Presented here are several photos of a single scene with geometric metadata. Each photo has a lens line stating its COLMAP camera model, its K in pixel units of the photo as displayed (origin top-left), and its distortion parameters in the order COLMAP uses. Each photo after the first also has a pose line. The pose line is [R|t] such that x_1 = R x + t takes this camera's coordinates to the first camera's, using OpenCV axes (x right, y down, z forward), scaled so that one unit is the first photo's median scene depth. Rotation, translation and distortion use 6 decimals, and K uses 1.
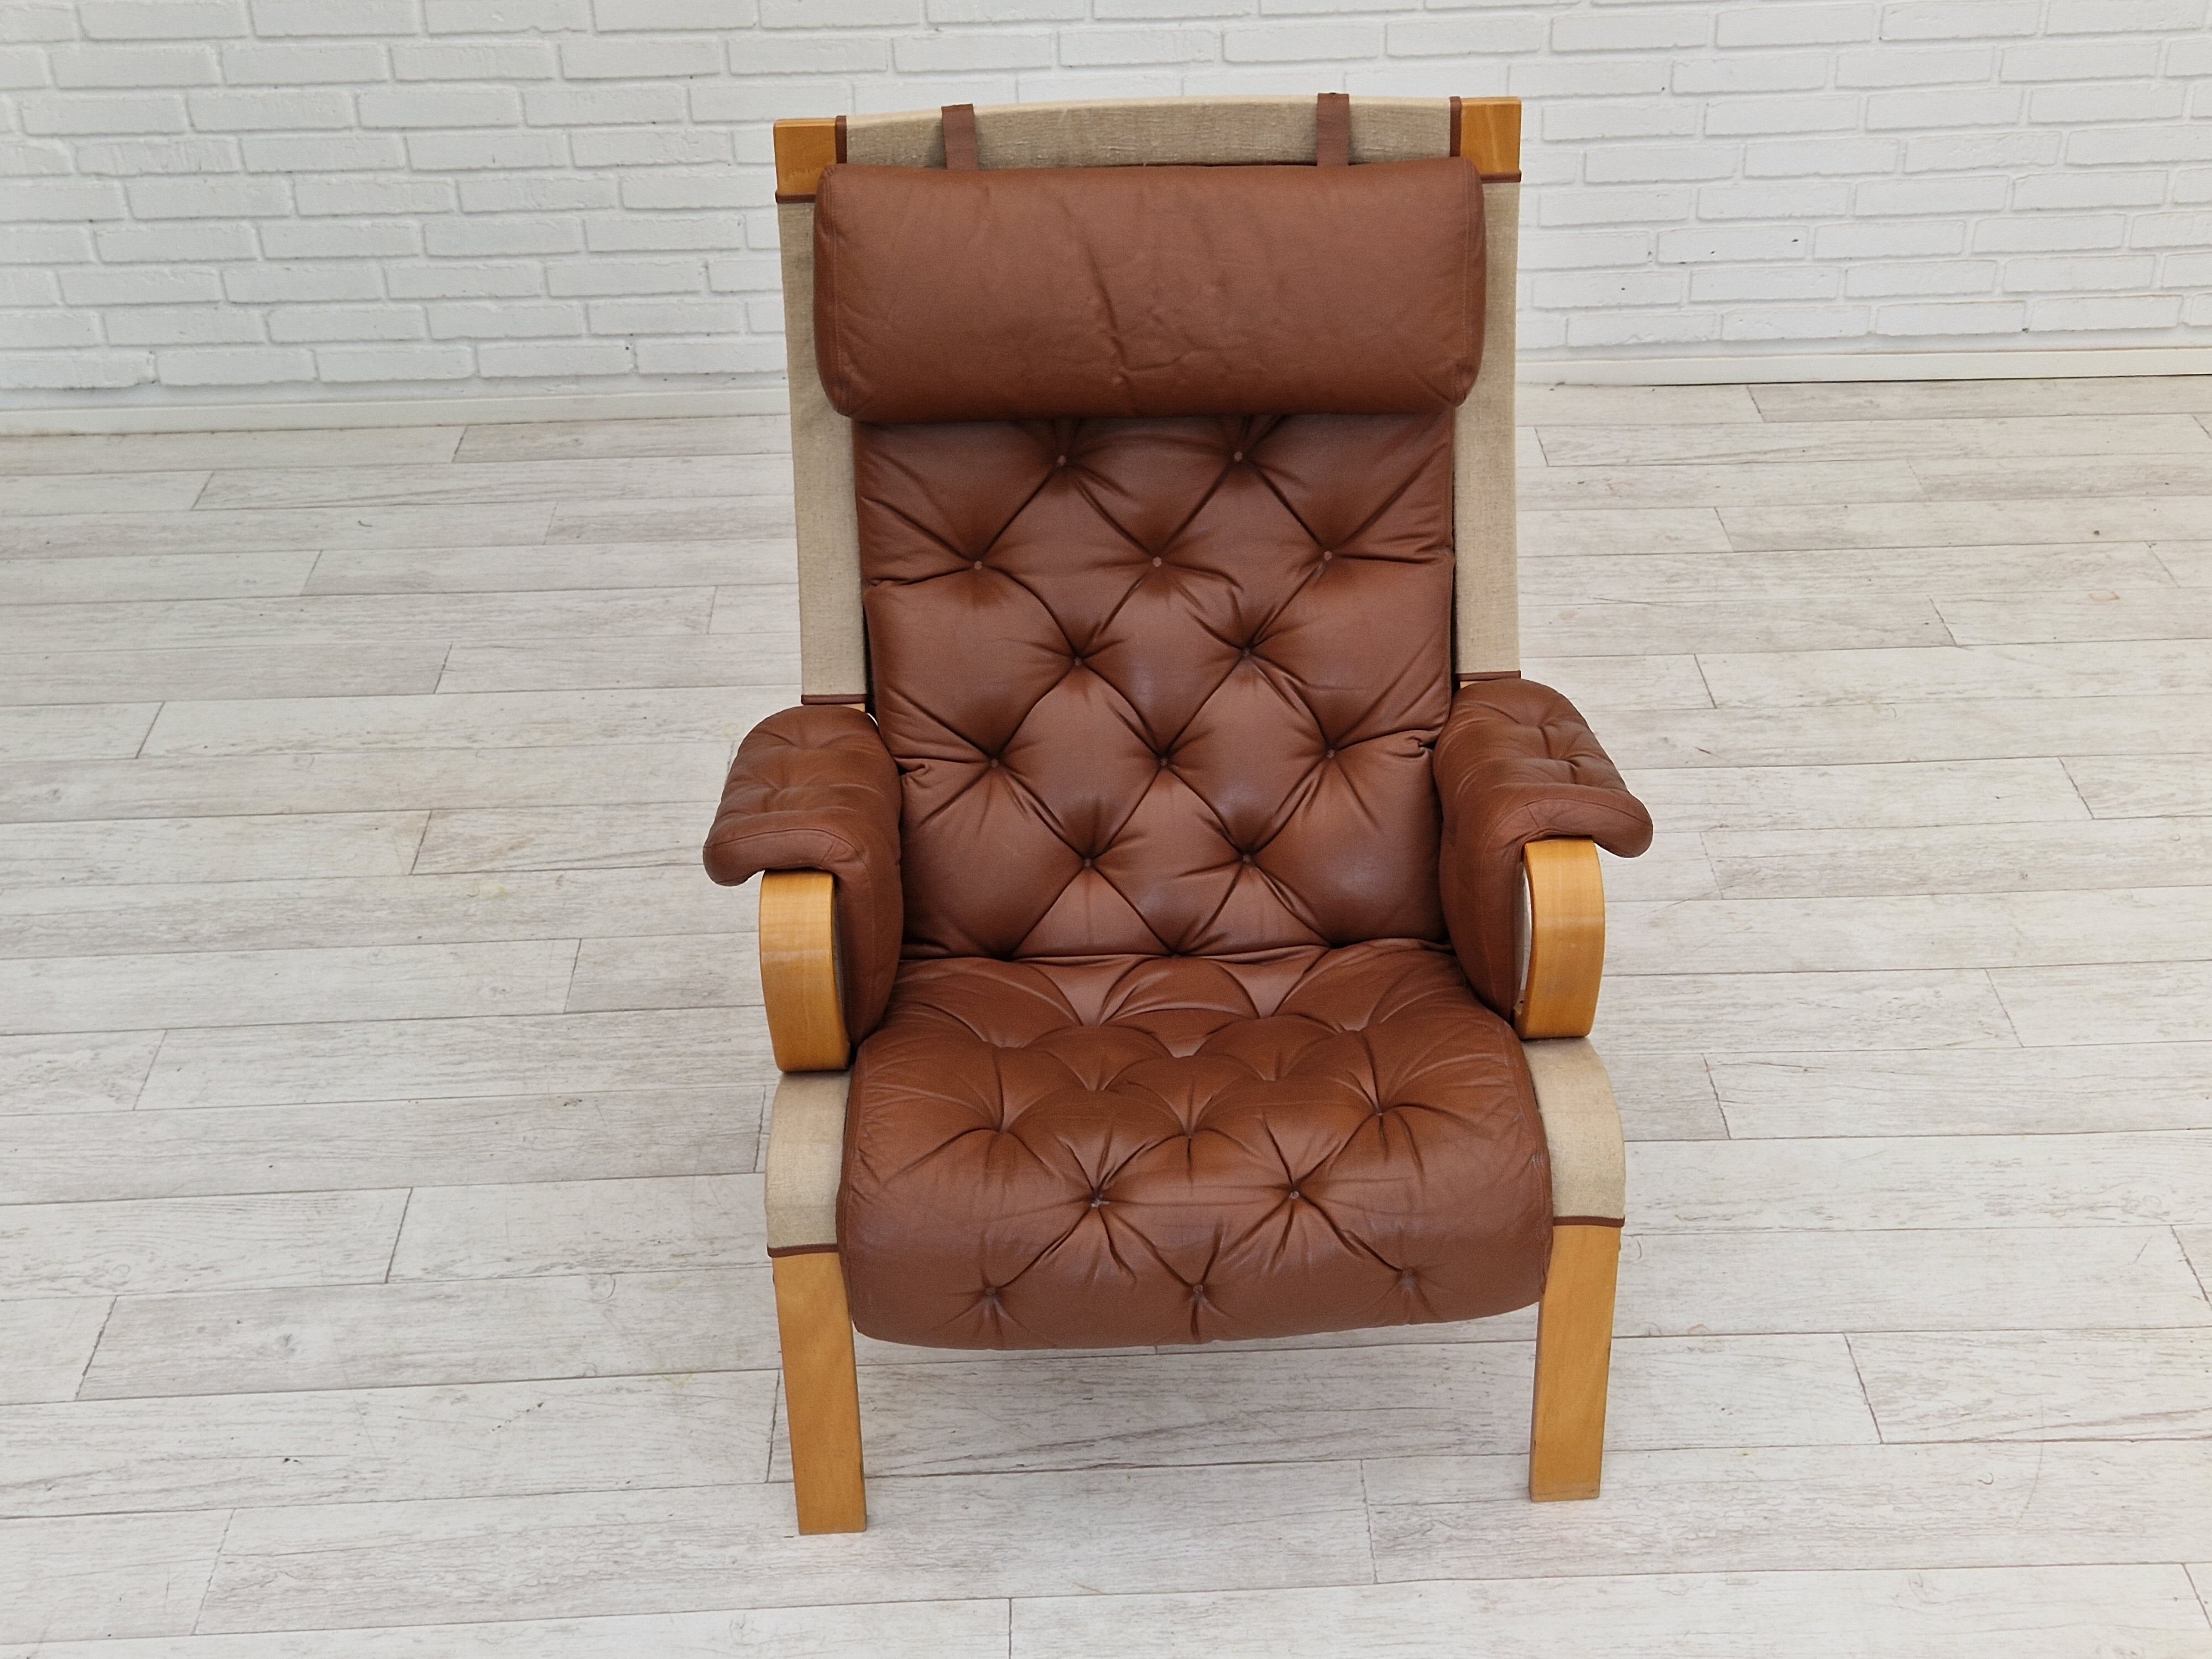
lens RADIAL K [[2914.2, 0, 1156.1], [0, 2914.2, 840.2], [0, 0, 1]] dist [0.084531, 0.000000]
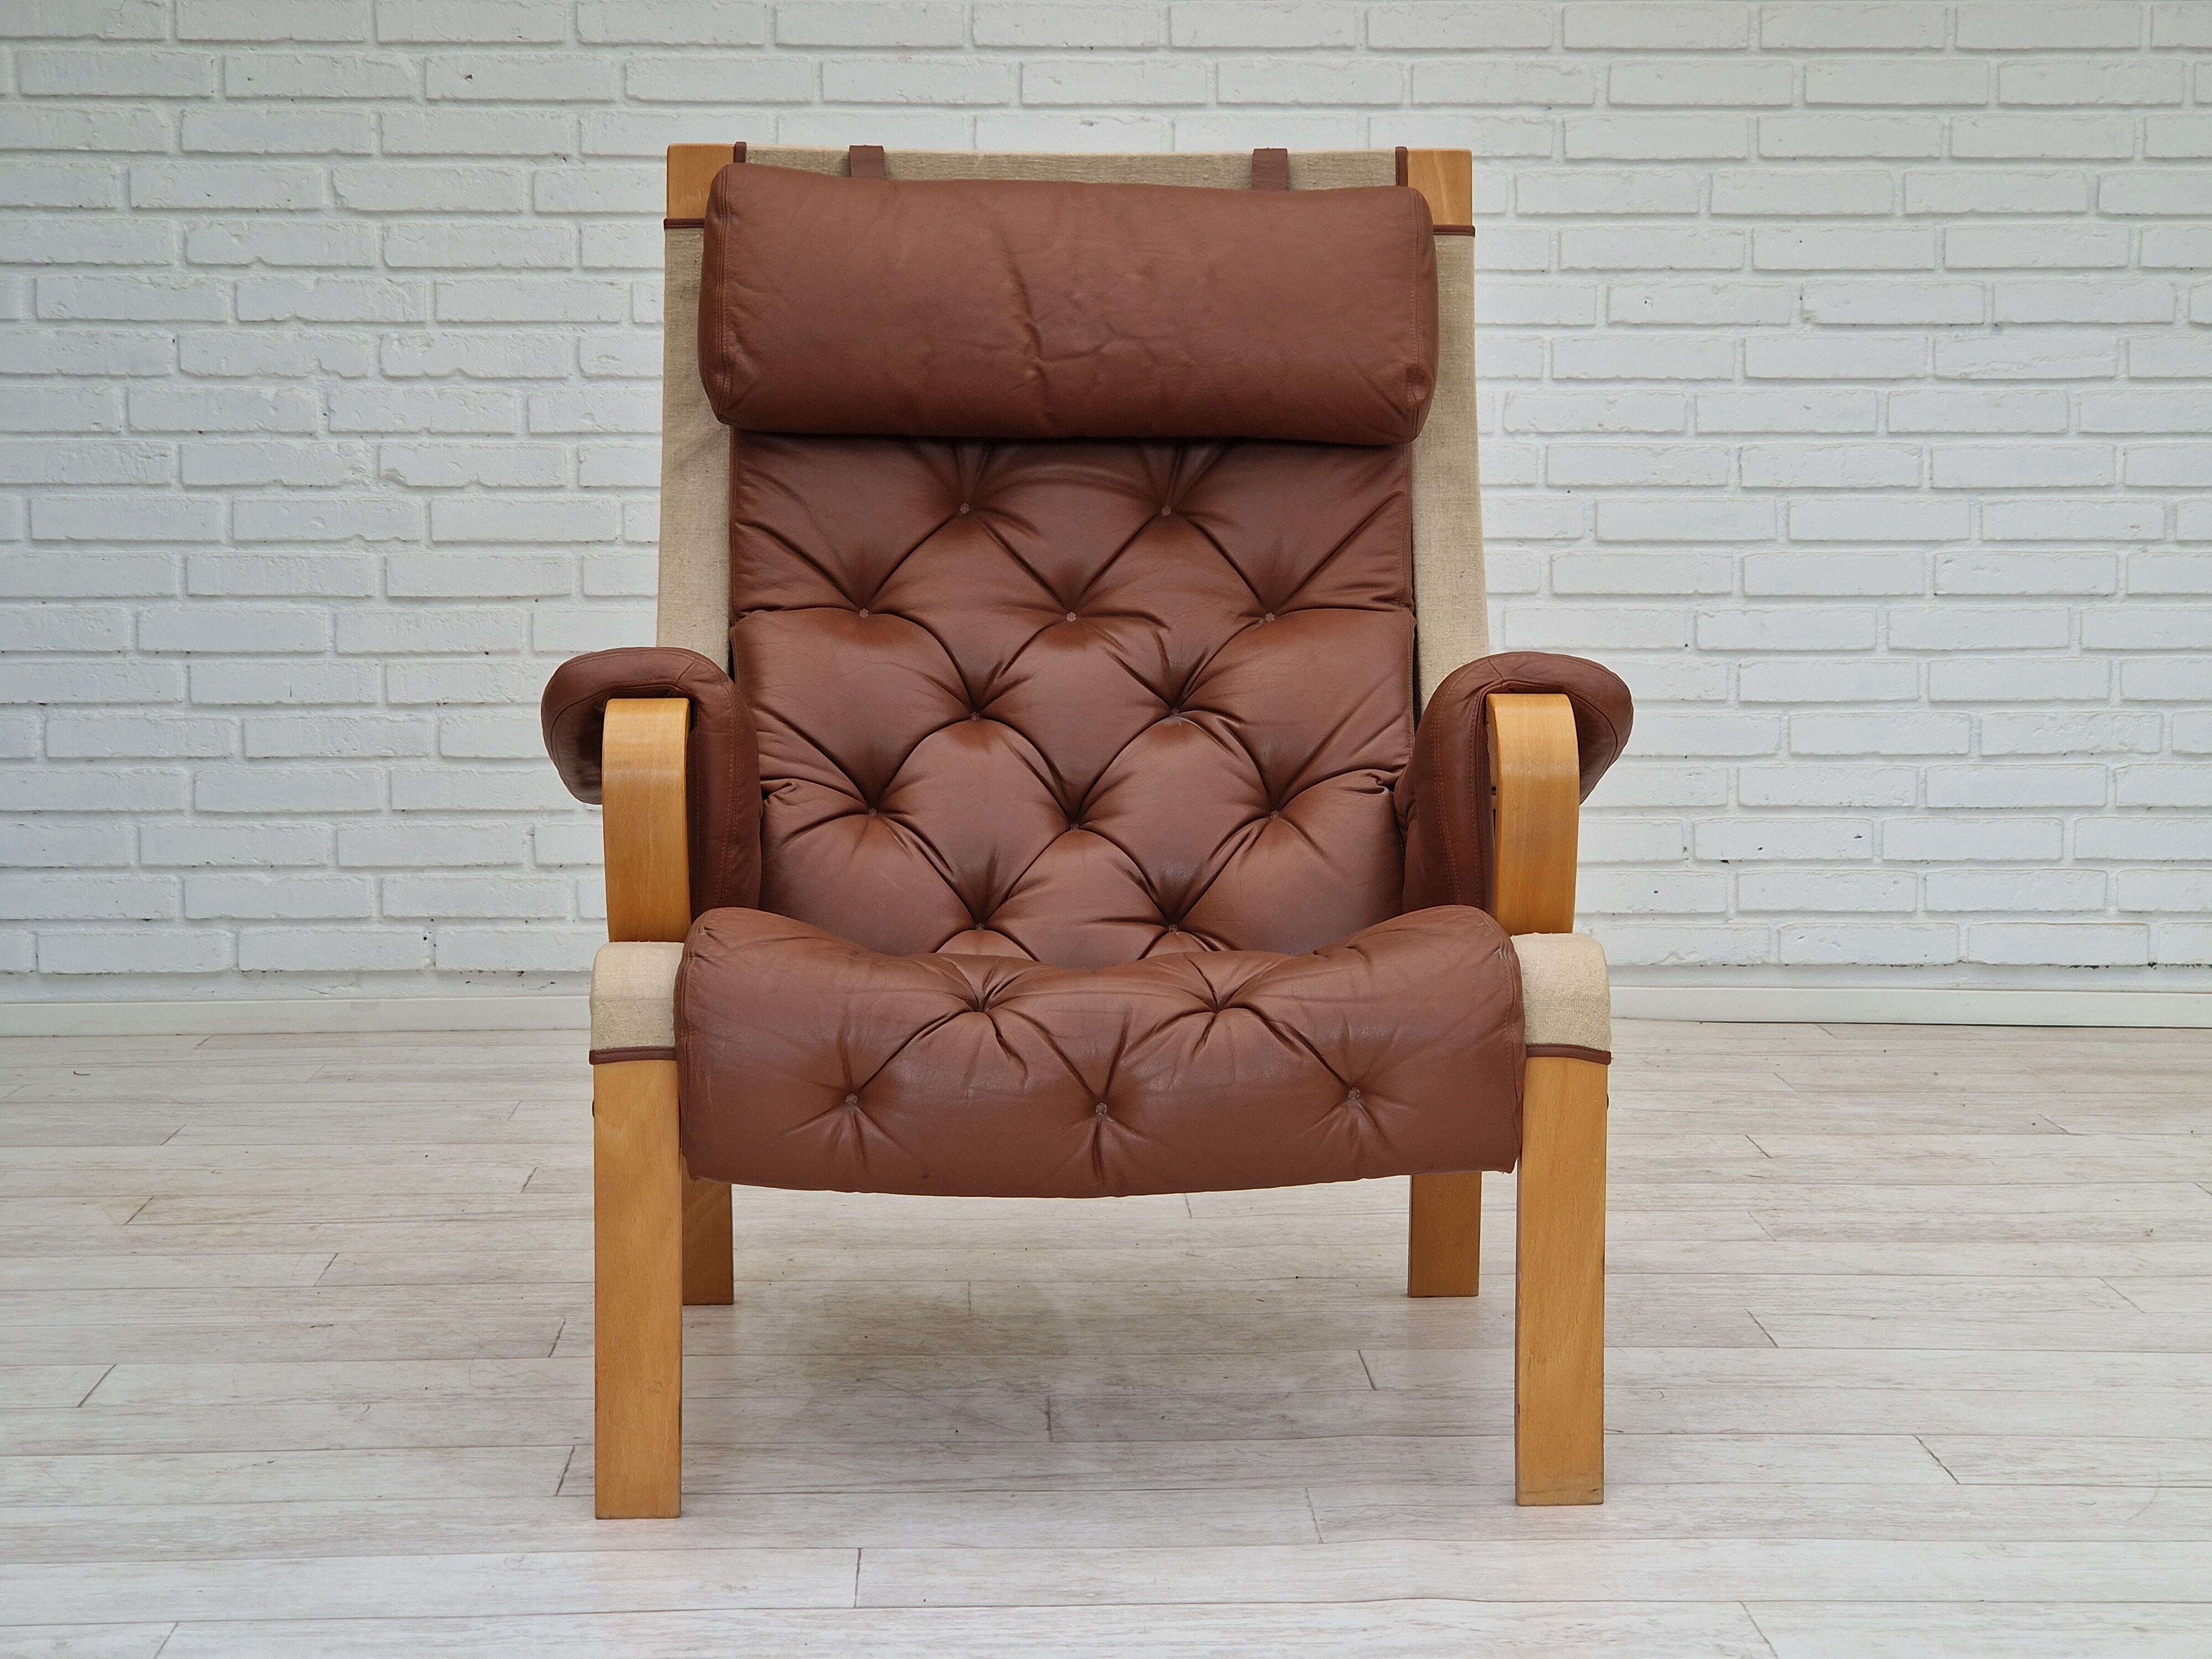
lens RADIAL K [[4272.4, 0, 1147.5], [0, 4272.4, 860.5], [0, 0, 1]] dist [0.072304, 0.000000]
pose [[0.999819, 0.017331, 0.007798, 0.009338], [-0.011978, 0.893219, -0.449462, 0.360452], [-0.014755, 0.449287, 0.893266, -0.069749]]
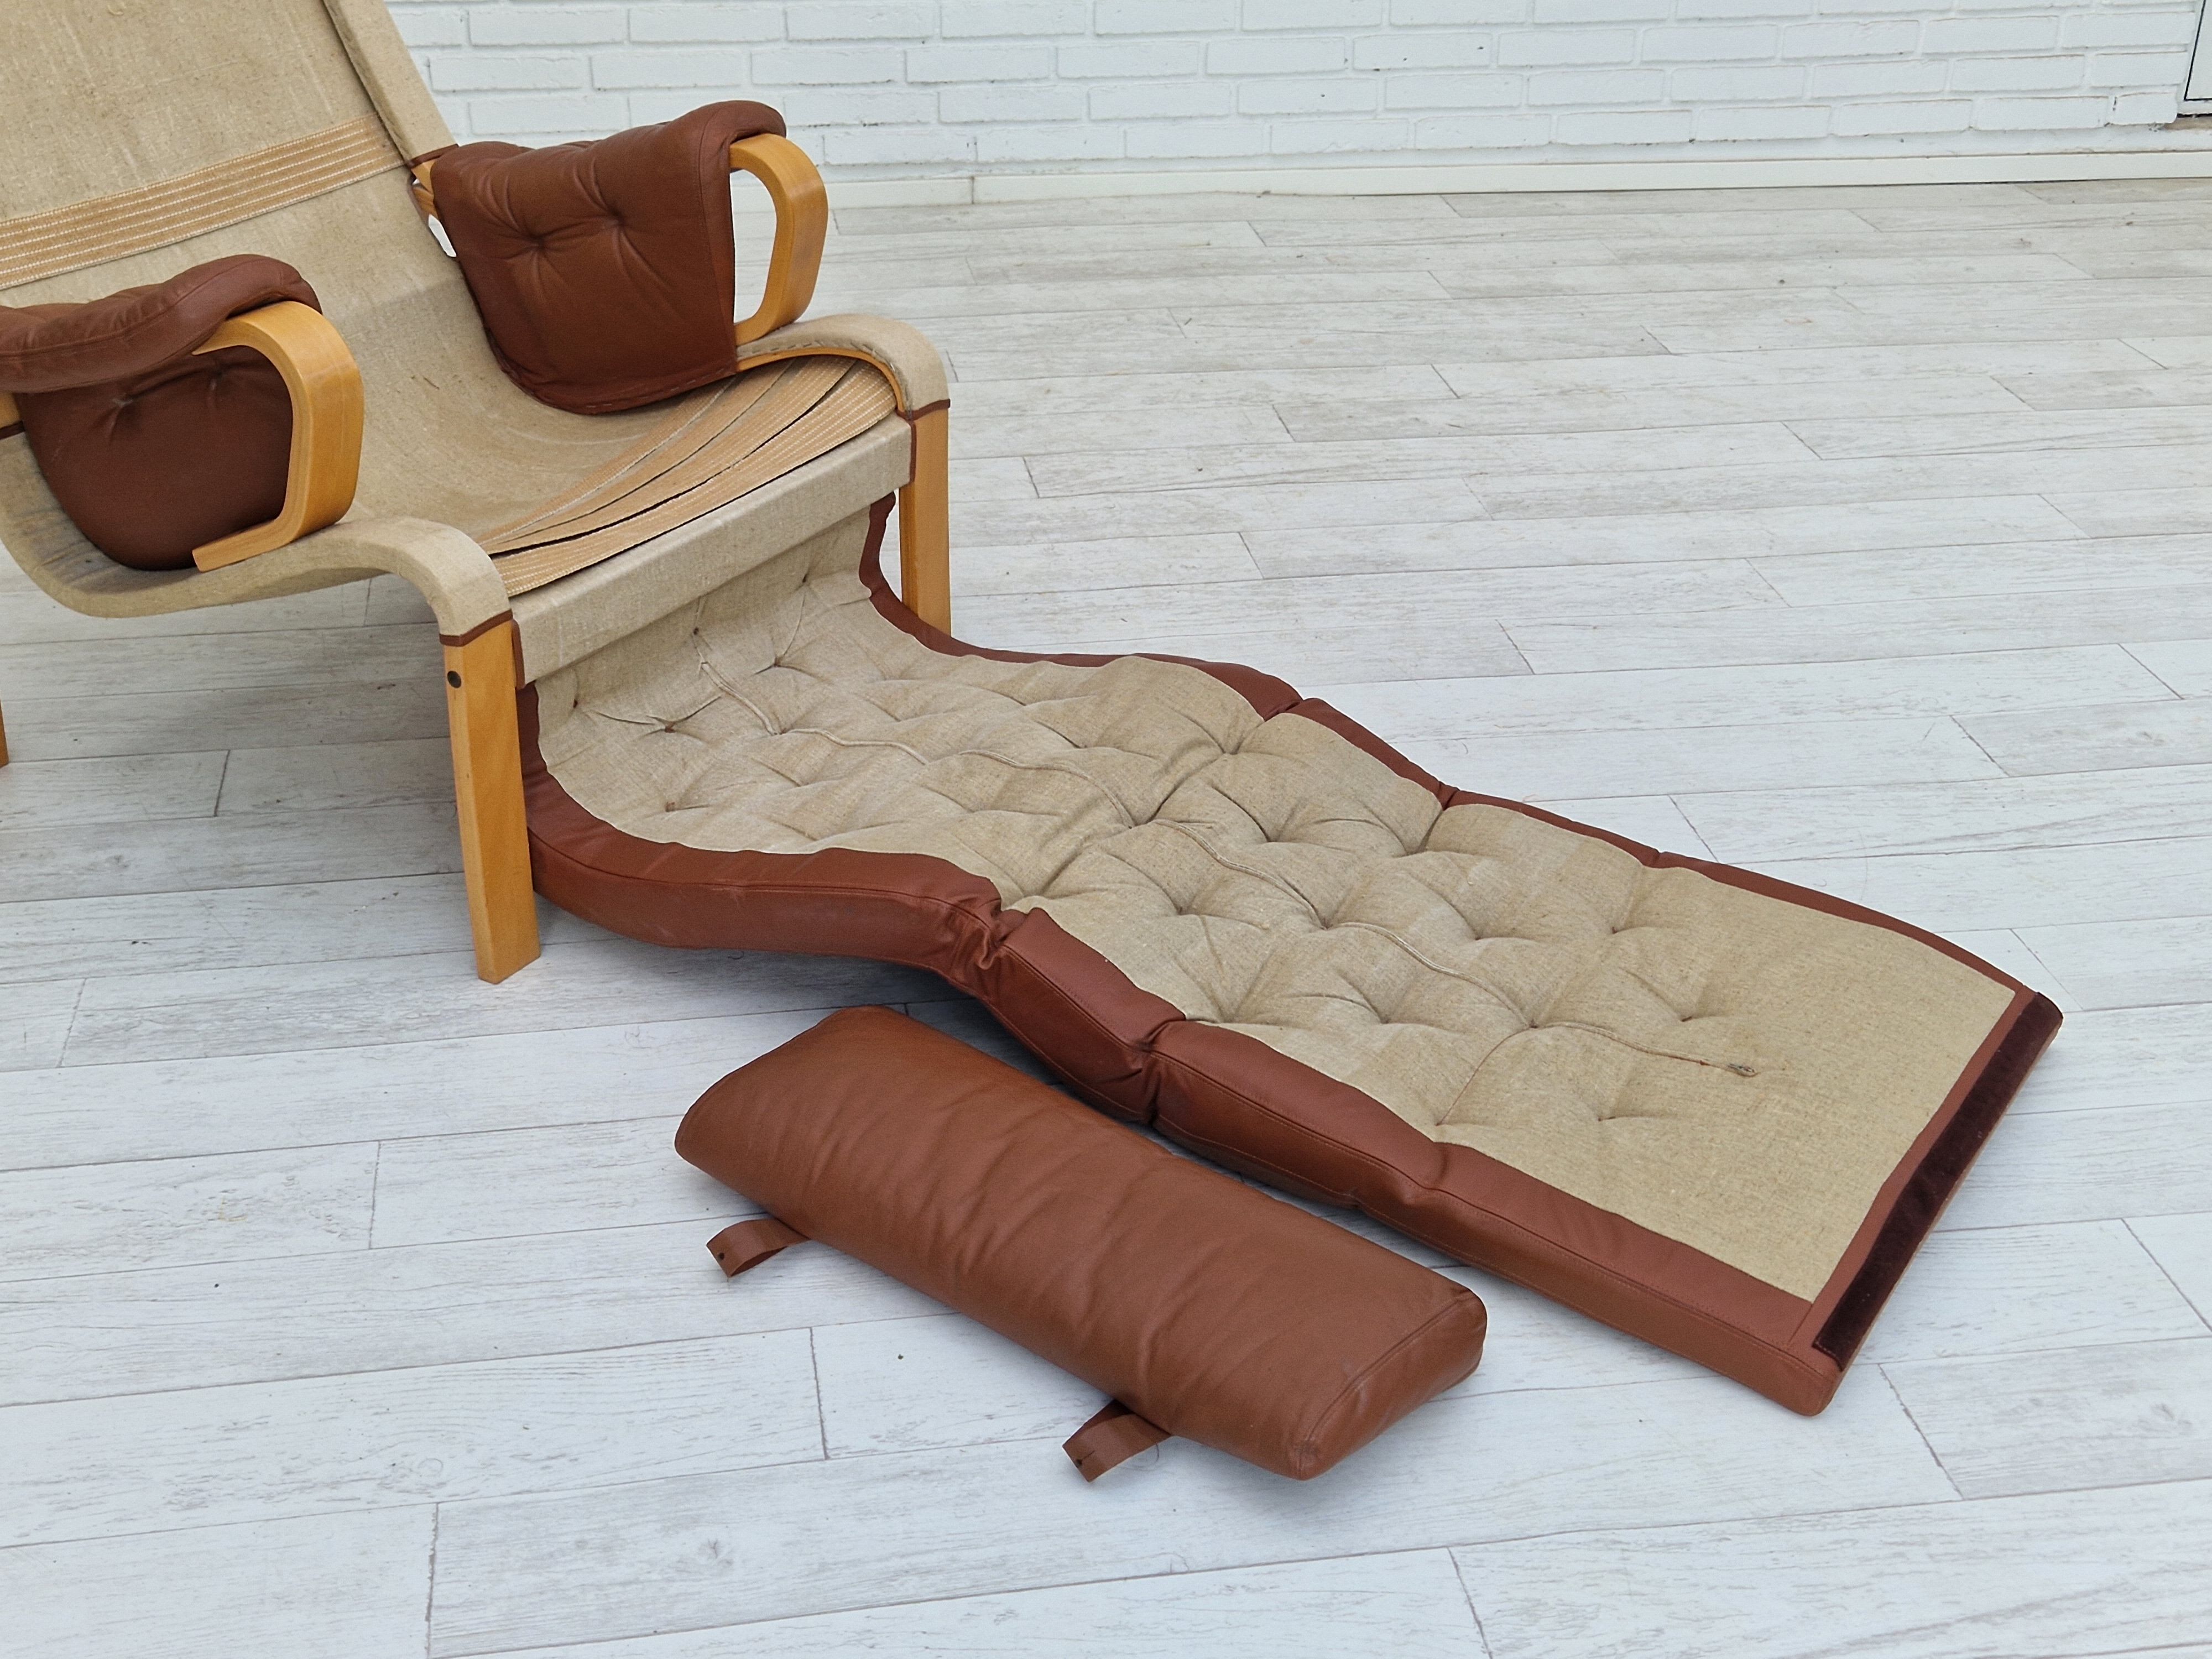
lens RADIAL K [[2910.8, 0, 1102.5], [0, 2910.8, 827.6], [0, 0, 1]] dist [0.078562, 0.000000]
pose [[0.991400, -0.031939, 0.126913, -0.063021], [0.043413, 0.995112, -0.088698, 0.170763], [-0.123460, 0.093445, 0.987940, 0.000827]]
